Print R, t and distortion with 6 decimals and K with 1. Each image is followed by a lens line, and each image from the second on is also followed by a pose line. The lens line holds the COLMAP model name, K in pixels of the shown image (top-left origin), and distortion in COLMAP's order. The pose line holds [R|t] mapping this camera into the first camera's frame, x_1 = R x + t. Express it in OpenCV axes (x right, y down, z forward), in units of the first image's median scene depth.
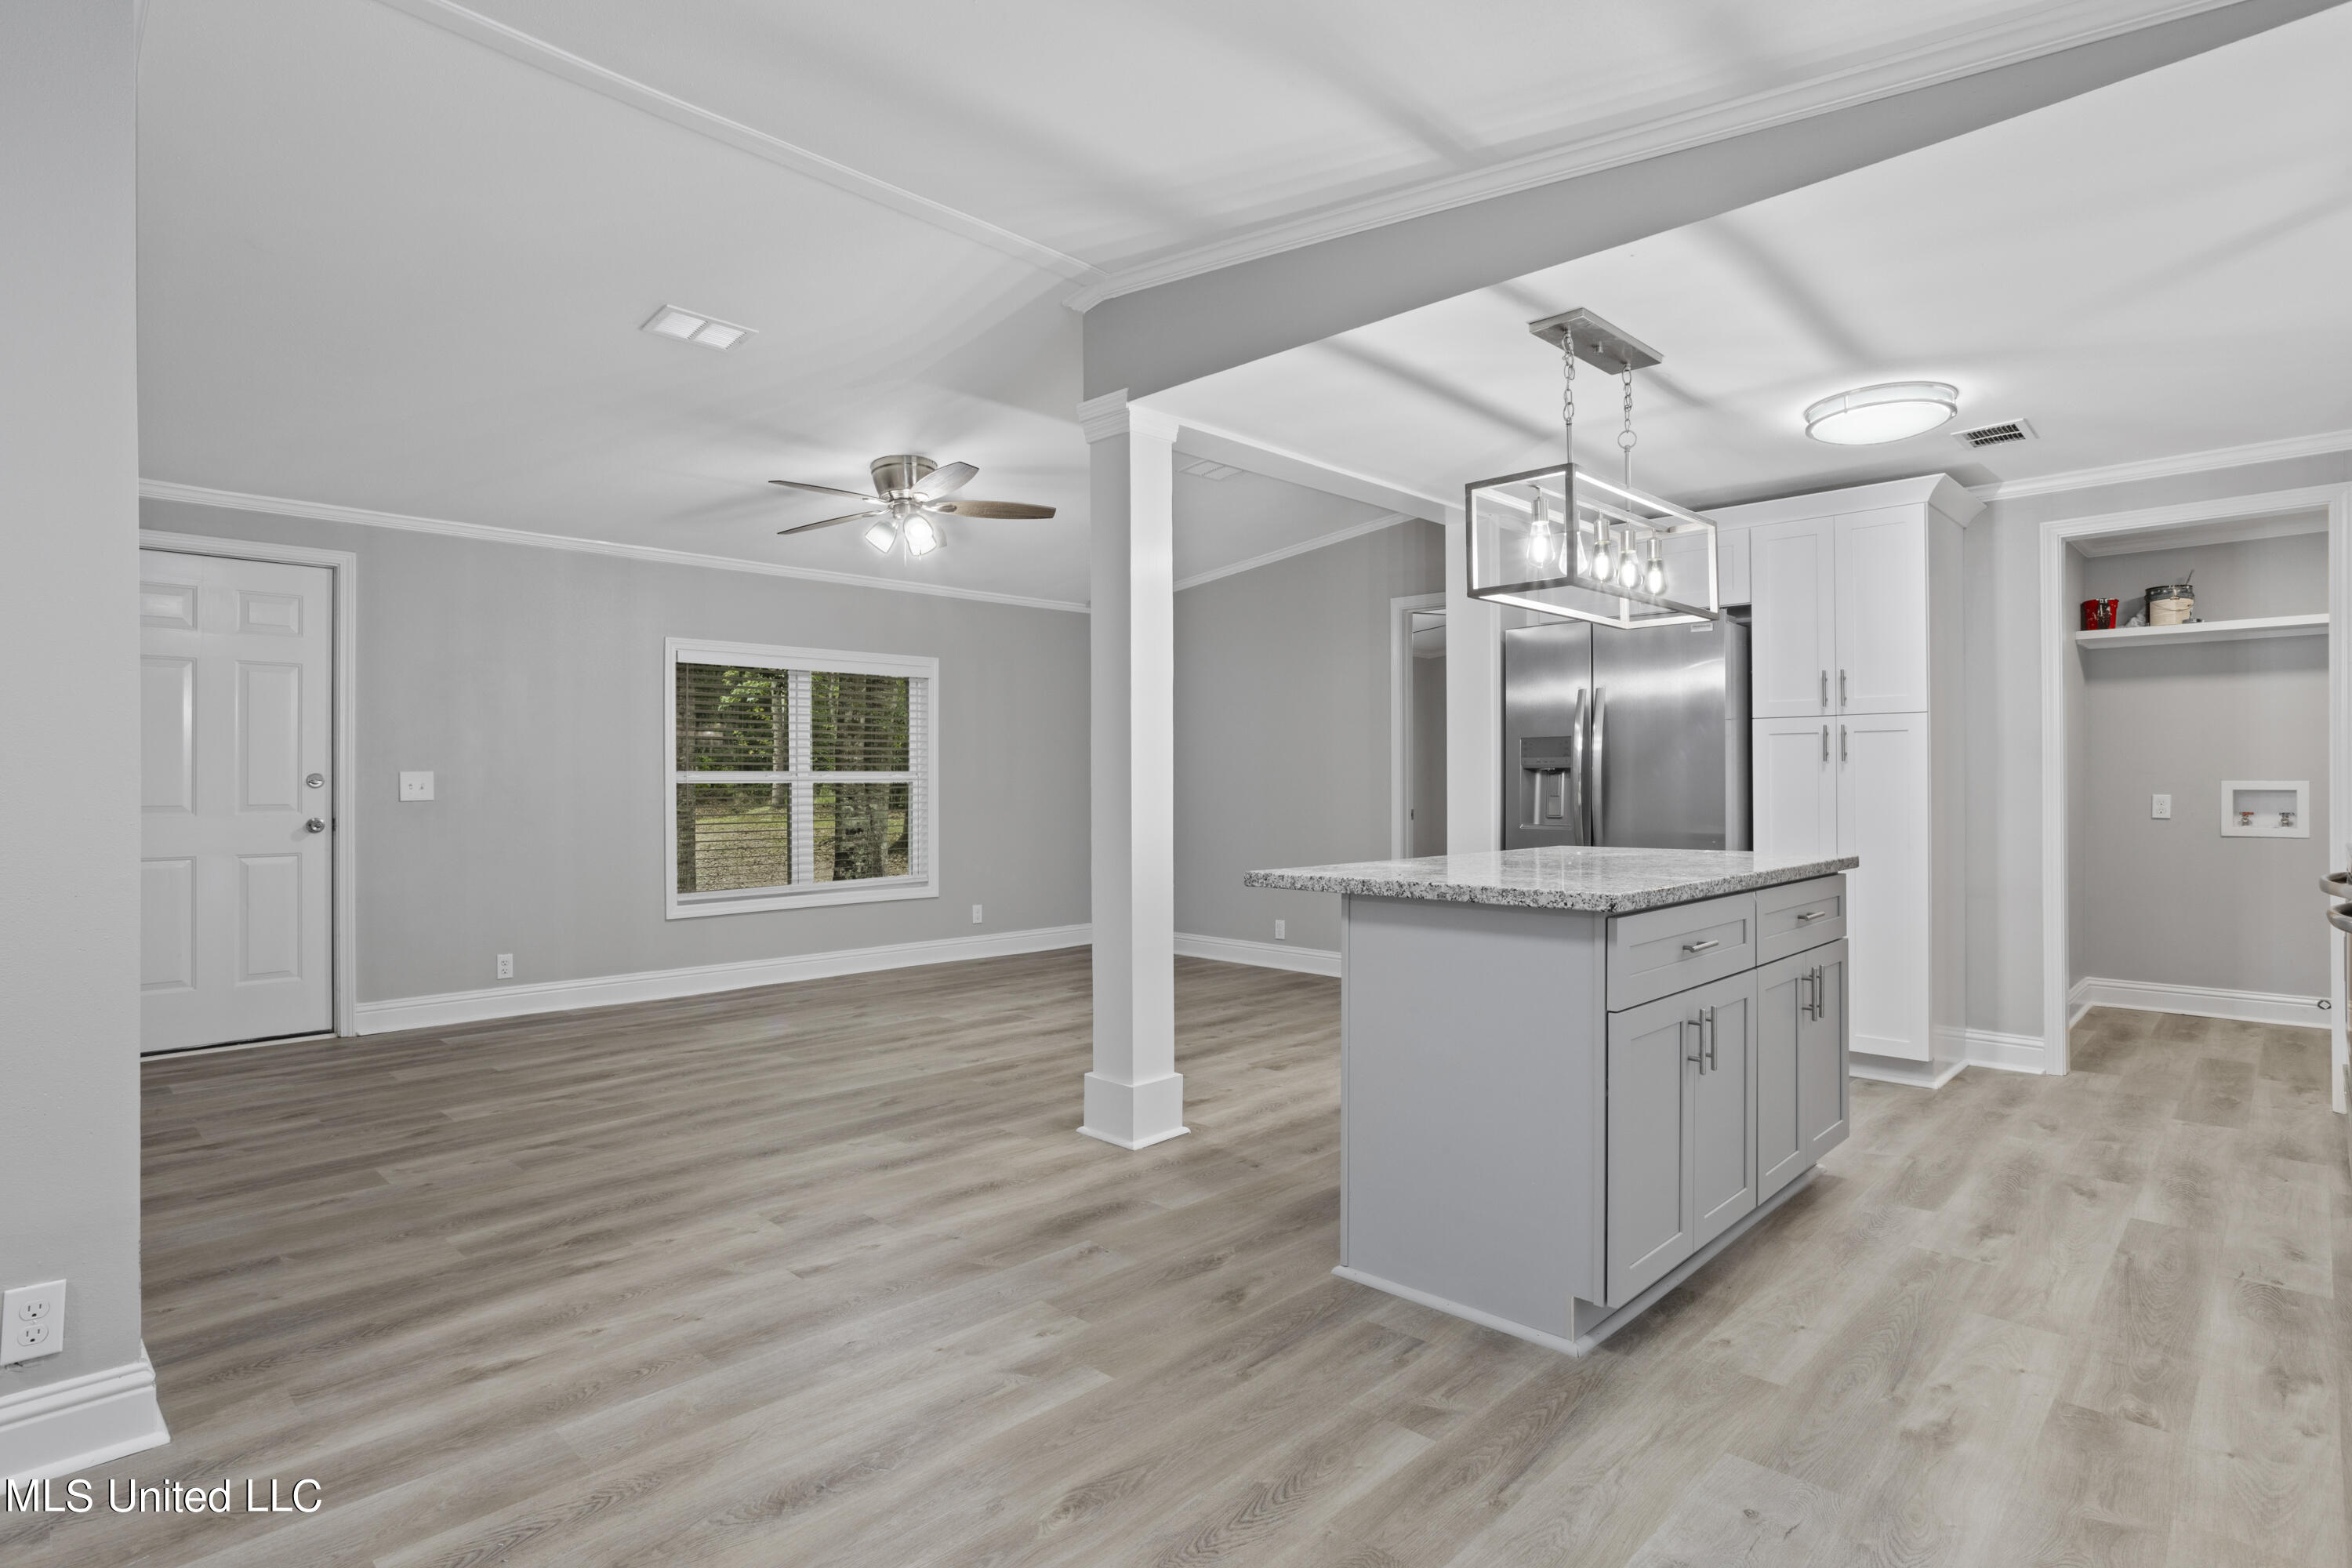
lens RADIAL K [[1157.6, 0, 1176.0], [0, 1157.6, 784.0], [0, 0, 1]] dist [0.001083, 0.001194]
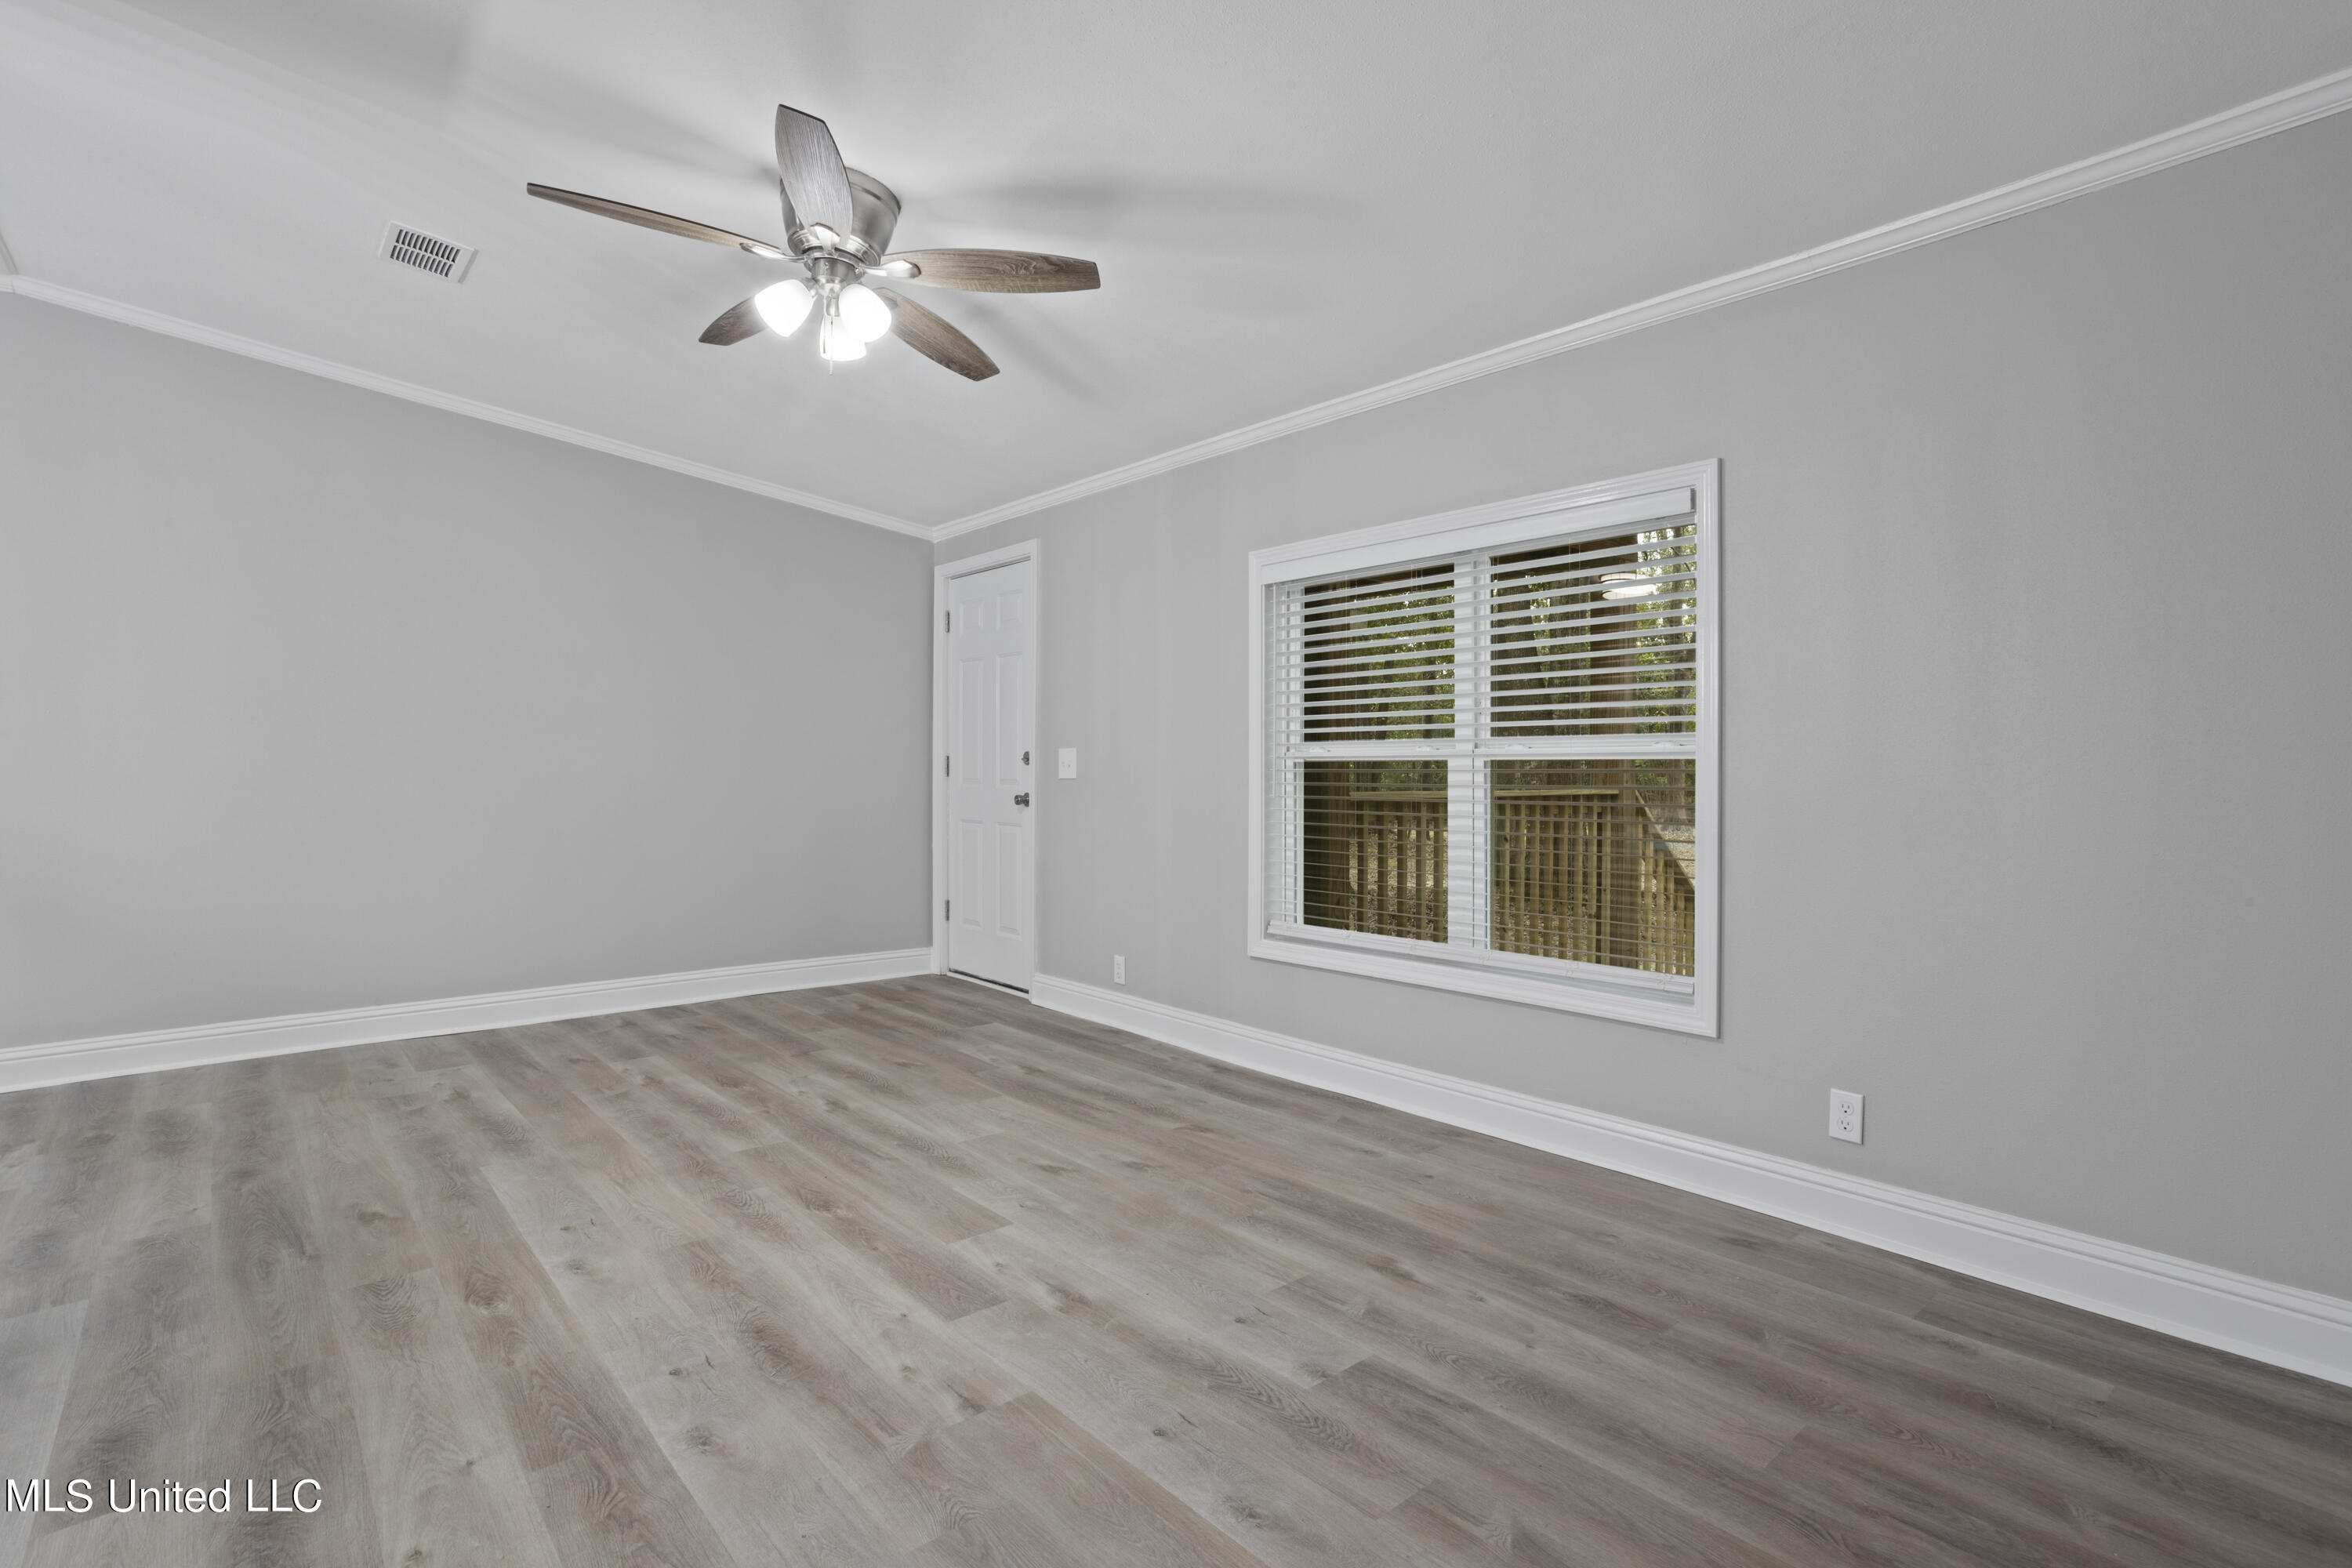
lens RADIAL K [[1151.4, 0, 1180.3], [0, 1151.4, 770.4], [0, 0, 1]] dist [-0.003502, 0.014438]
pose [[-0.110592, 0.003472, -0.993860, 0.284704], [-0.003379, 0.999987, 0.003869, 0.002860], [0.993860, 0.003787, -0.110579, 1.149492]]
